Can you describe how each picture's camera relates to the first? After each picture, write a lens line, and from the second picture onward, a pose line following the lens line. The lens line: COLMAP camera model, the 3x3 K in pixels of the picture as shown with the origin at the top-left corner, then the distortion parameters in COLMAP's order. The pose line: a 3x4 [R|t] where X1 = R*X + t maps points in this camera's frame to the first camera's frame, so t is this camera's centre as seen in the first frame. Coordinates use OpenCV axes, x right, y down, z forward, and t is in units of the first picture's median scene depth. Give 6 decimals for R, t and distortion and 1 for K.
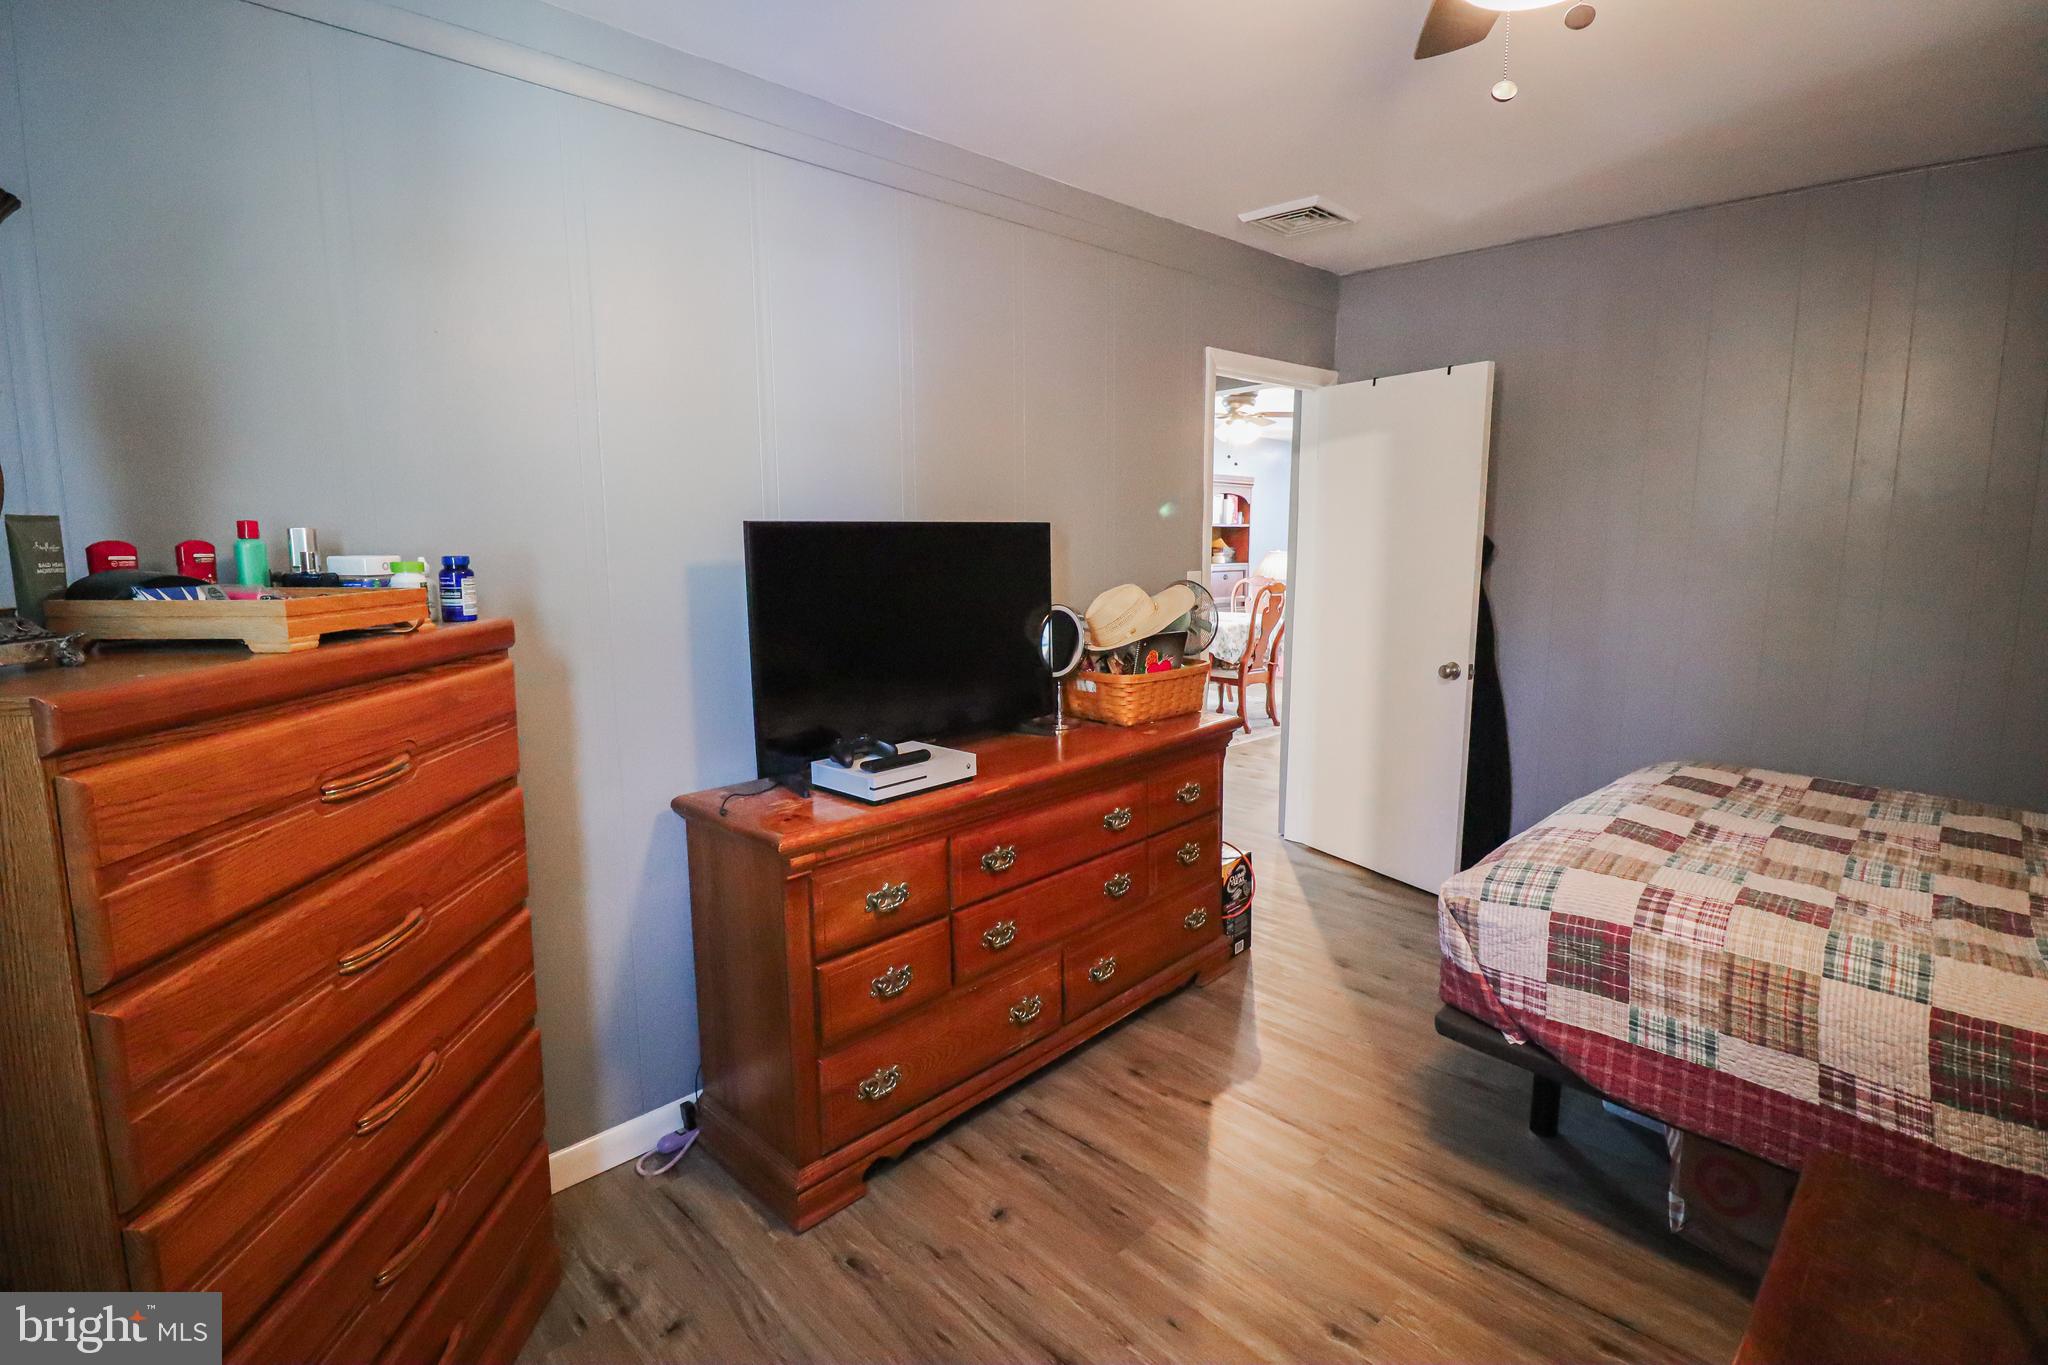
lens RADIAL K [[945.1, 0, 1042.7], [0, 945.1, 661.6], [0, 0, 1]] dist [0.002395, -0.016398]
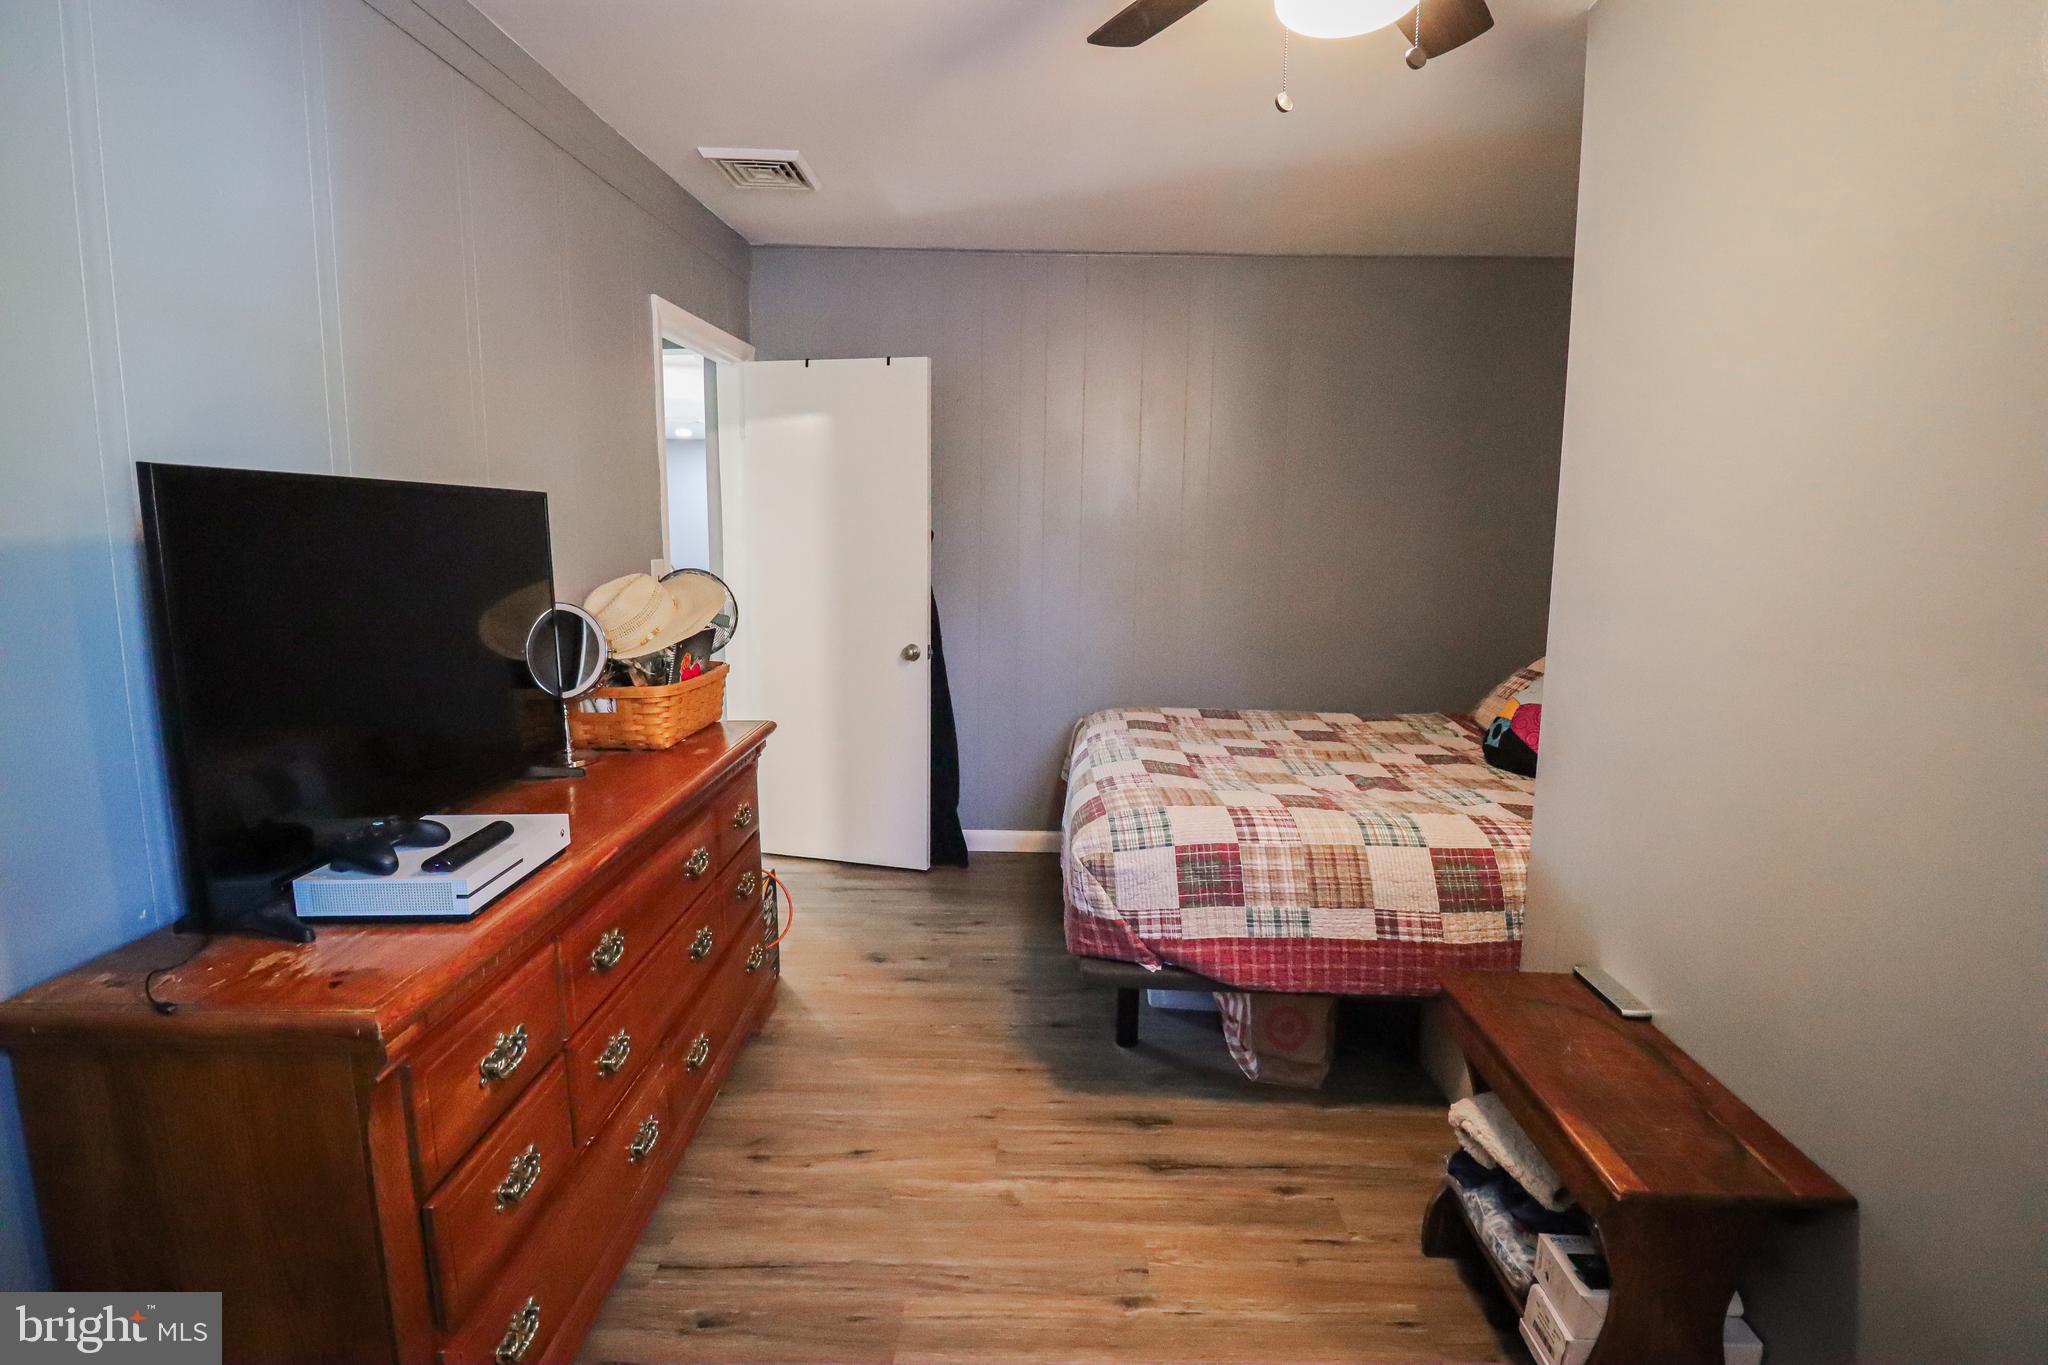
lens RADIAL K [[945.1, 0, 1042.7], [0, 945.1, 661.6], [0, 0, 1]] dist [0.002395, -0.016398]
pose [[0.709137, -0.085835, 0.699826, -0.361336], [0.082877, 0.995829, 0.038161, -0.015131], [-0.700183, 0.030938, 0.713293, 0.292313]]
